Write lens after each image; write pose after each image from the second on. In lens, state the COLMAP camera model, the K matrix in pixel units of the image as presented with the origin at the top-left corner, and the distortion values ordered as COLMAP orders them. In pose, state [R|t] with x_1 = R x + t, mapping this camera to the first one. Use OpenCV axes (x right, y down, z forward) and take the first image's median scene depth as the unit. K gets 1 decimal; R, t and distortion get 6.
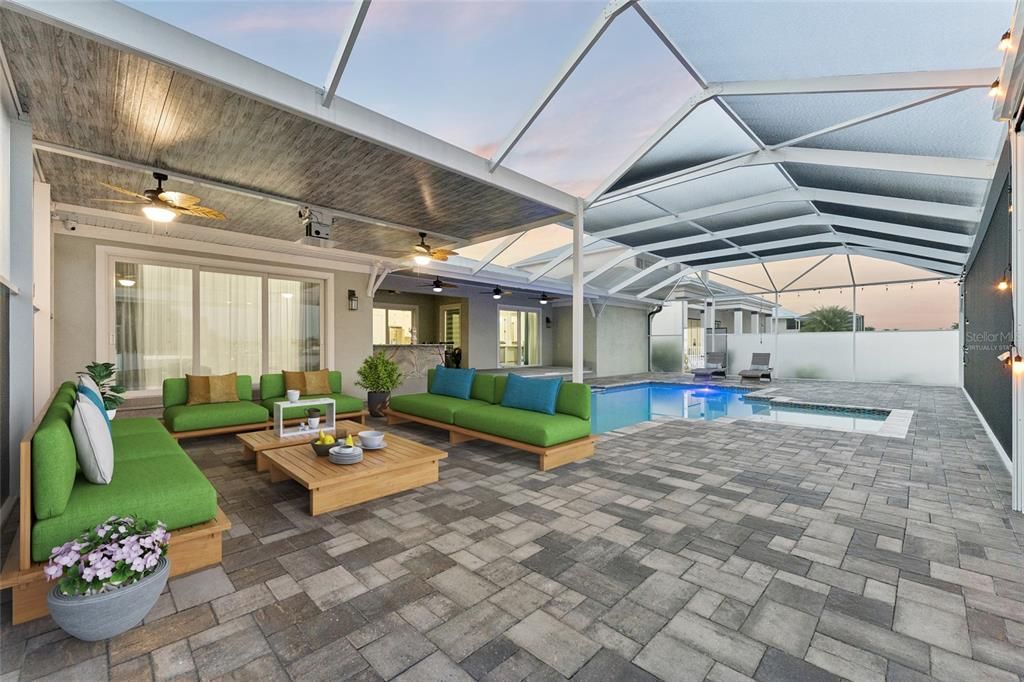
lens RADIAL K [[415.7, 0, 512.7], [0, 415.7, 335.3], [0, 0, 1]] dist [-0.000983, -0.000054]
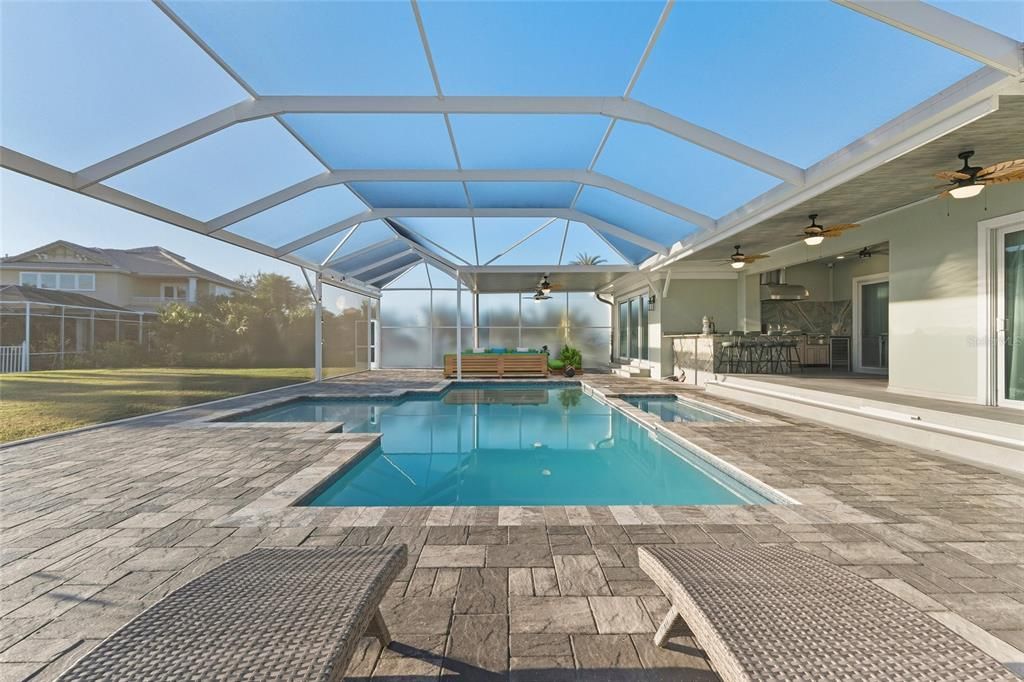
lens RADIAL K [[403.9, 0, 512.0], [0, 403.9, 341.0], [0, 0, 1]] dist [-0.003206, -0.000269]
pose [[-0.706141, 0.003225, -0.708064, 2.595472], [0.019937, 0.999684, -0.015330, 0.146691], [0.707790, -0.024942, -0.705982, 4.810472]]
